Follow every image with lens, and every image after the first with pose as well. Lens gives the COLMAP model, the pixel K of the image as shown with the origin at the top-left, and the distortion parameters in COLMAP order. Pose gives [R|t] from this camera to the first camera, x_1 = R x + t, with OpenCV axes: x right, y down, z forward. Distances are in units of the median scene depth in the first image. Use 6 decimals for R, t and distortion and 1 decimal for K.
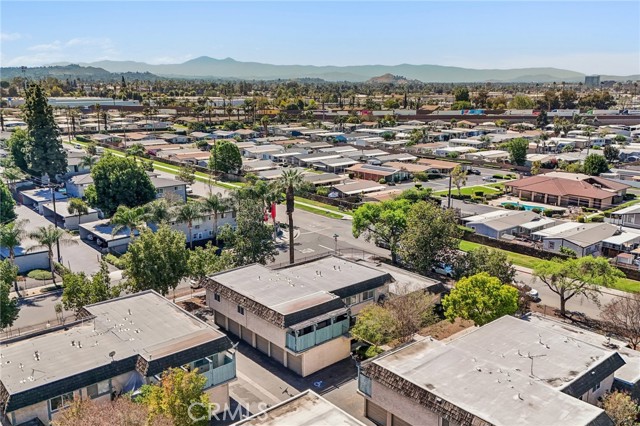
lens RADIAL K [[559.1, 0, 320.0], [0, 559.1, 213.0], [0, 0, 1]] dist [0.113671, -0.192648]
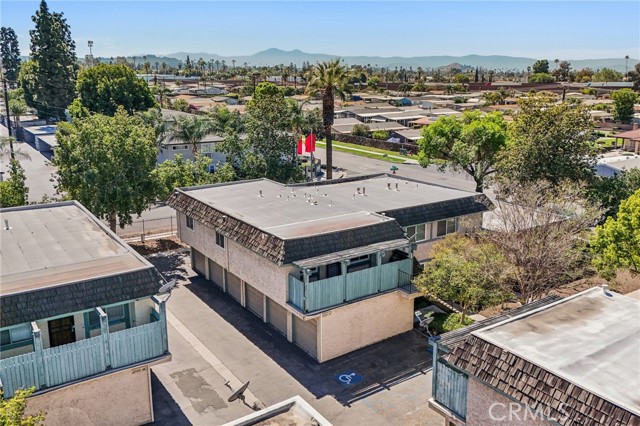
lens RADIAL K [[559.1, 0, 320.0], [0, 559.1, 213.0], [0, 0, 1]] dist [0.113671, -0.192648]
pose [[0.993820, 0.029774, -0.106934, 0.019705], [-0.027326, 0.999332, 0.024285, 0.129545], [0.107586, -0.021213, 0.993969, 0.447030]]
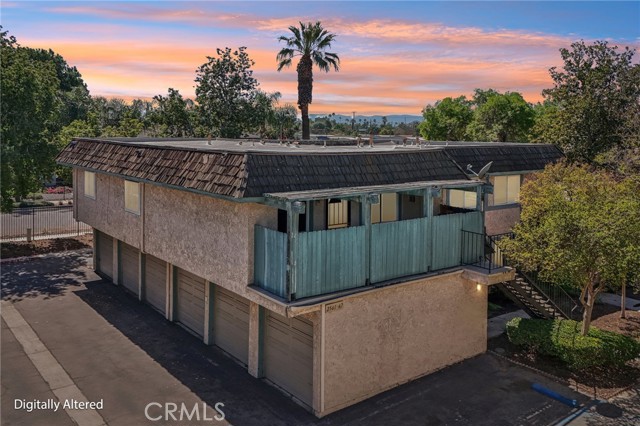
lens RADIAL K [[583.6, 0, 314.4], [0, 583.6, 153.4], [0, 0, 1]] dist [0.030788, -0.003240]
pose [[0.998292, 0.016668, -0.055998, -0.017295], [-0.026253, 0.984205, -0.175073, 0.204649], [0.052195, 0.176244, 0.982962, 0.668189]]
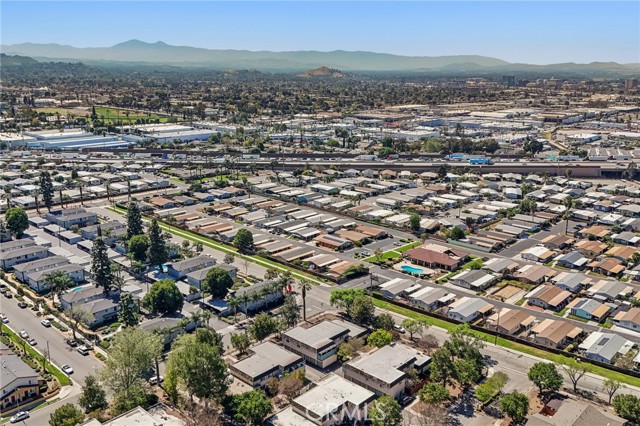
lens RADIAL K [[559.1, 0, 320.0], [0, 559.1, 213.0], [0, 0, 1]] dist [0.113671, -0.192648]
pose [[0.993625, -0.022542, 0.110455, -0.336520], [0.019181, 0.999323, 0.031395, -0.602993], [-0.111088, -0.029076, 0.993385, -1.873631]]
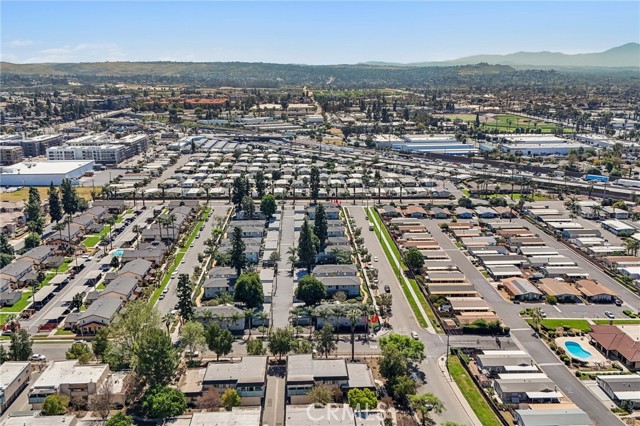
lens RADIAL K [[559.1, 0, 320.0], [0, 559.1, 213.0], [0, 0, 1]] dist [0.113671, -0.192648]
pose [[0.776110, 0.143091, -0.614148, 1.558422], [-0.130131, 0.989294, 0.066048, -0.804681], [0.617024, 0.028659, 0.786422, -1.111704]]
